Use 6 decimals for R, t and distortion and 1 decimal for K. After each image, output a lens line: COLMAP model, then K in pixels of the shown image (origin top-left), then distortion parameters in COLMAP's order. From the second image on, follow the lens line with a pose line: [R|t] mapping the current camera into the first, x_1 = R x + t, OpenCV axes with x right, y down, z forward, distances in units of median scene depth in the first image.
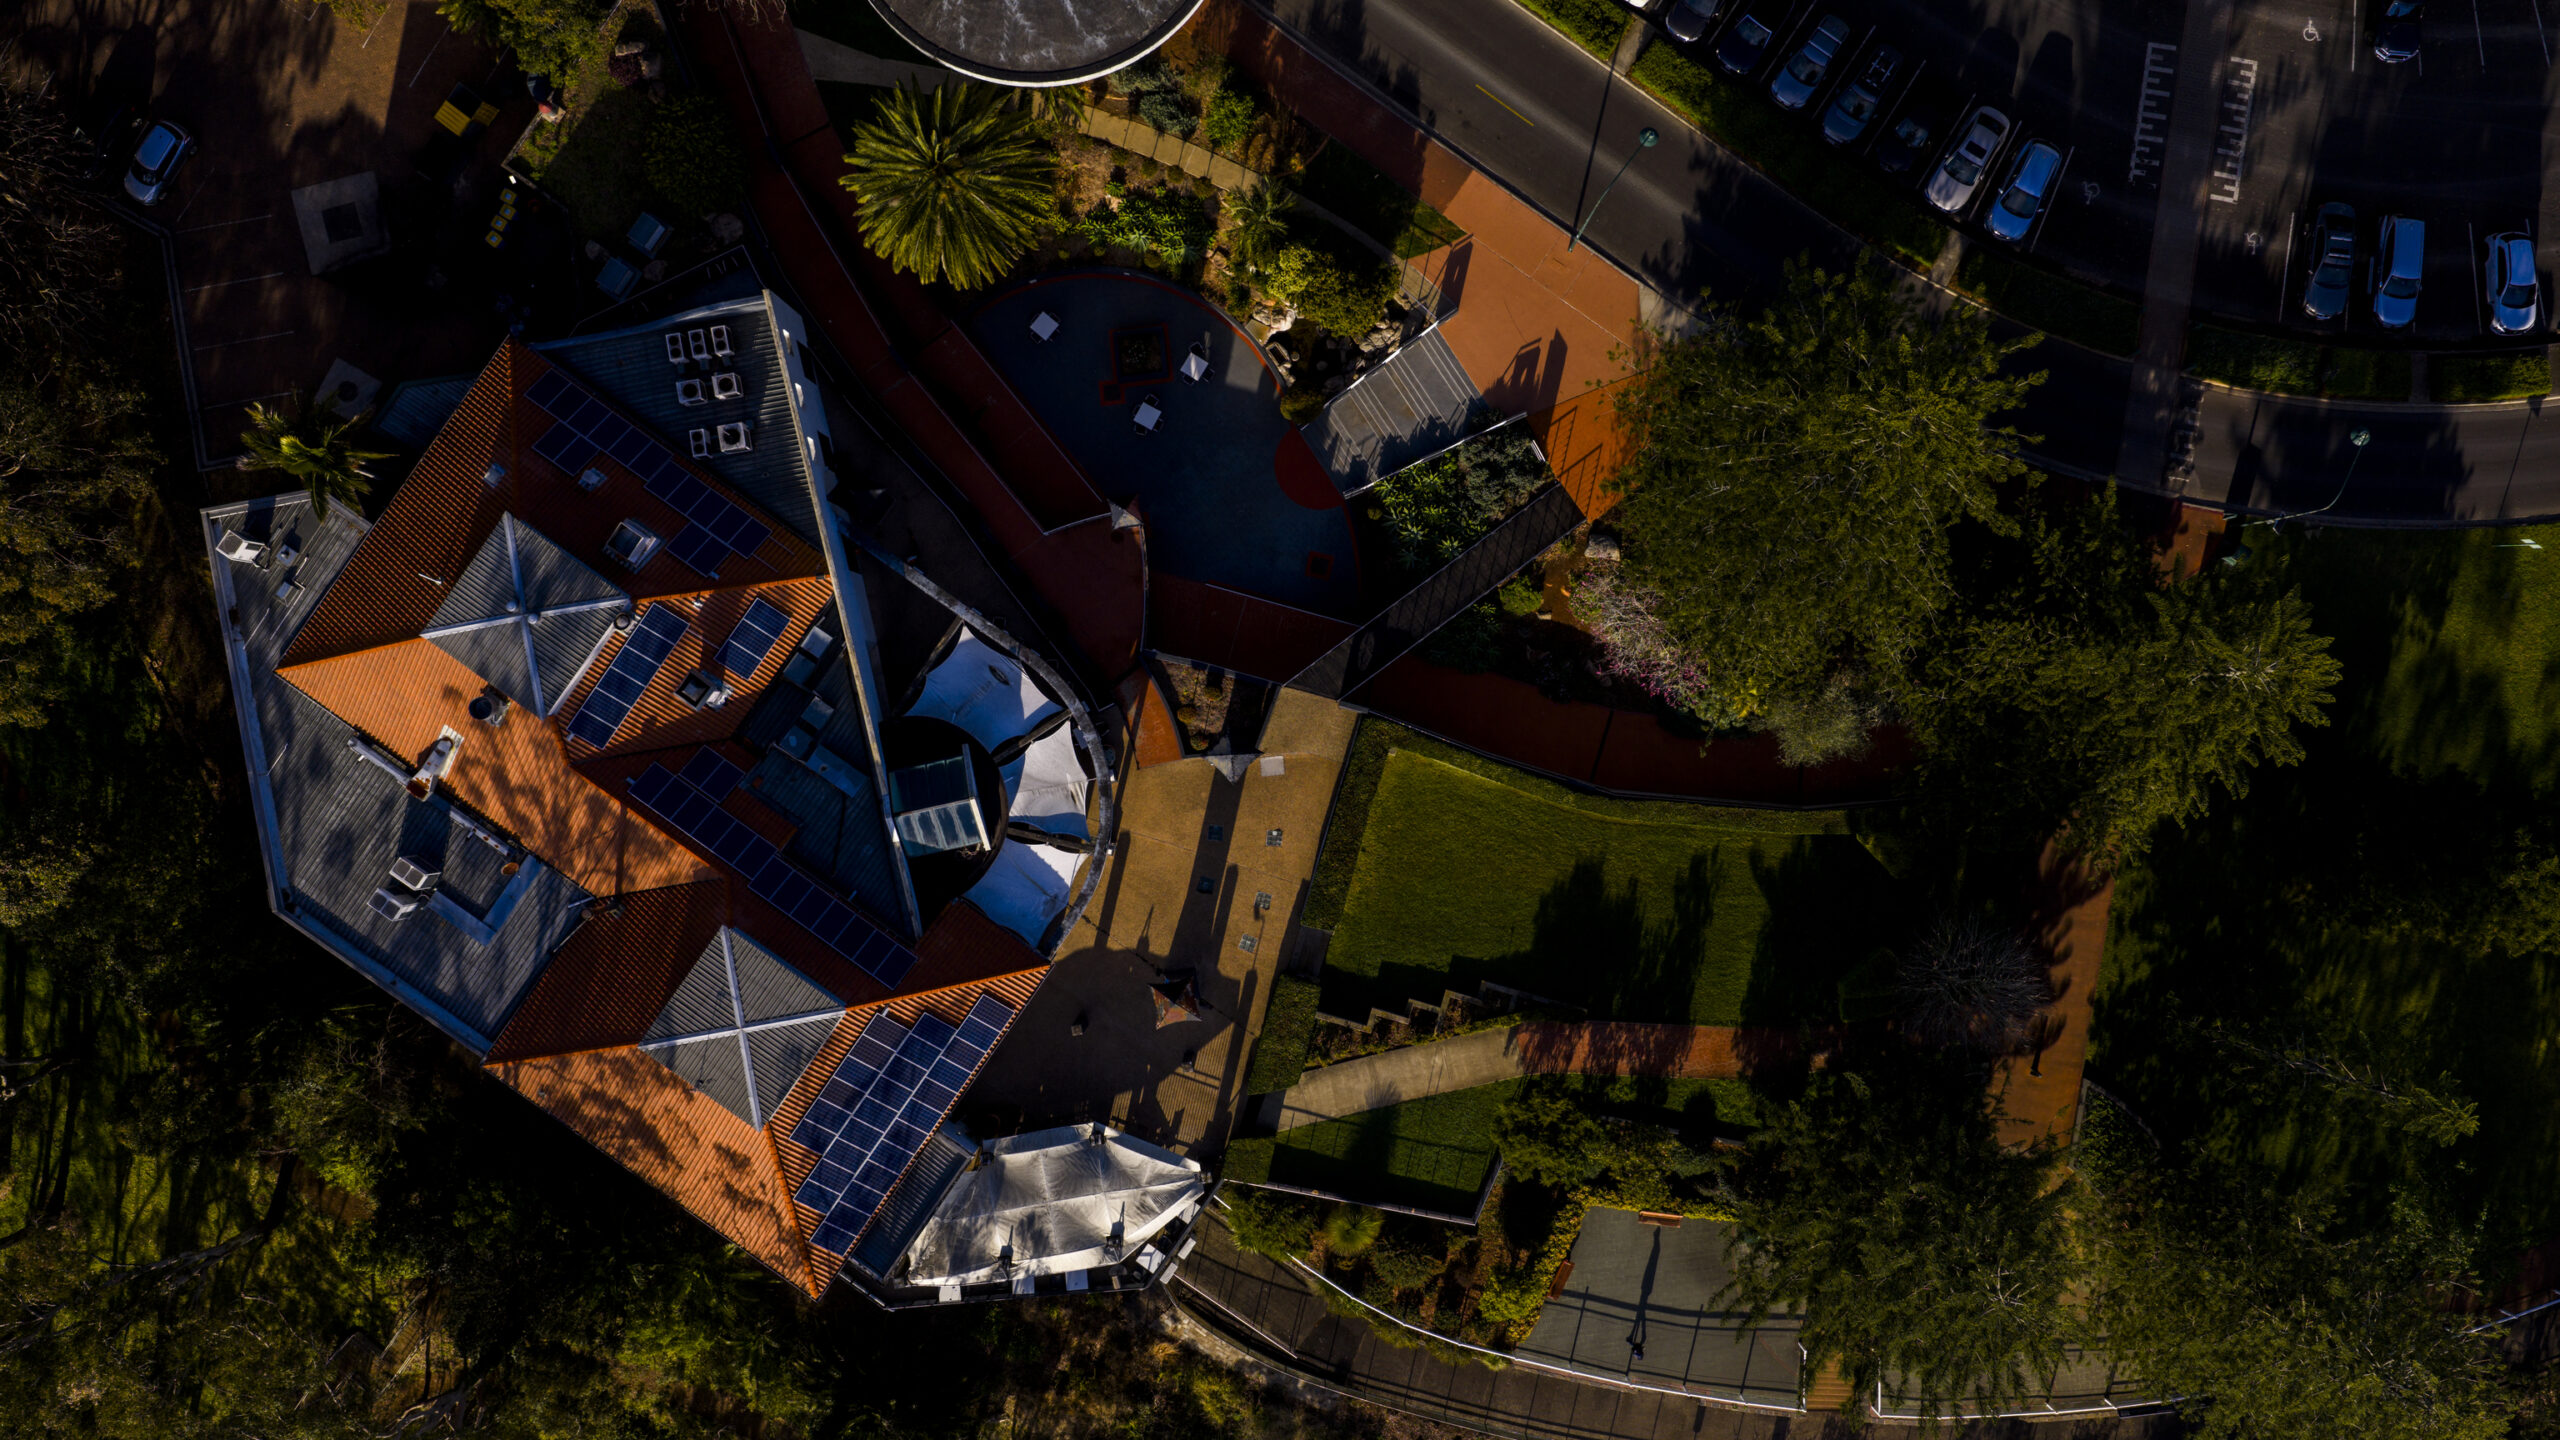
lens RADIAL K [[2121.9, 0, 1280.0], [0, 2121.9, 720.0], [0, 0, 1]] dist [0.043006, -0.092006]
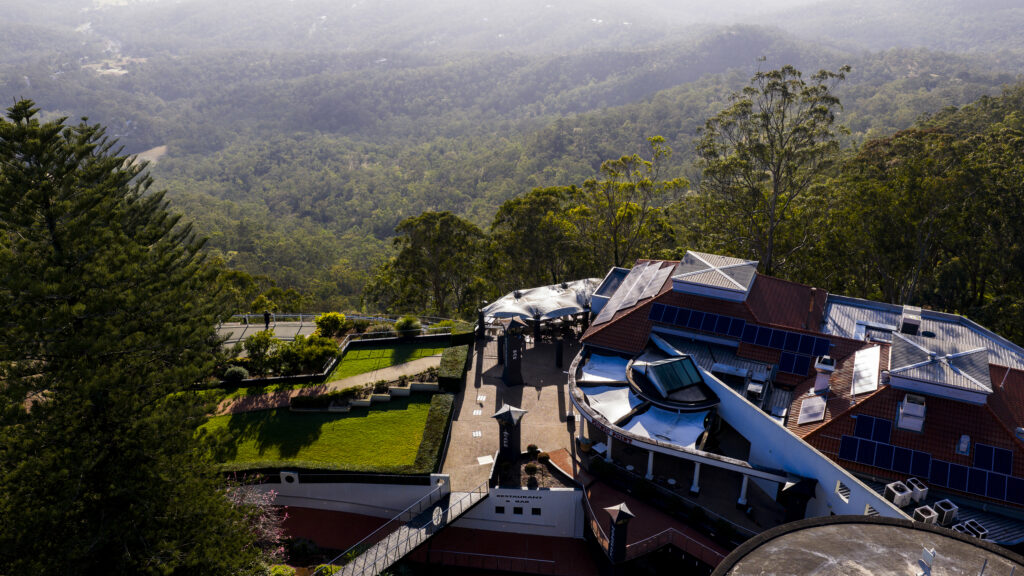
lens RADIAL K [[848.8, 0, 512.0], [0, 848.8, 288.0], [0, 0, 1]] dist [0.043006, -0.092006]
pose [[-0.978796, 0.091852, -0.183090, 0.083742], [-0.204836, -0.433987, 0.877324, -0.496242], [0.001126, 0.896225, 0.443599, 0.594463]]
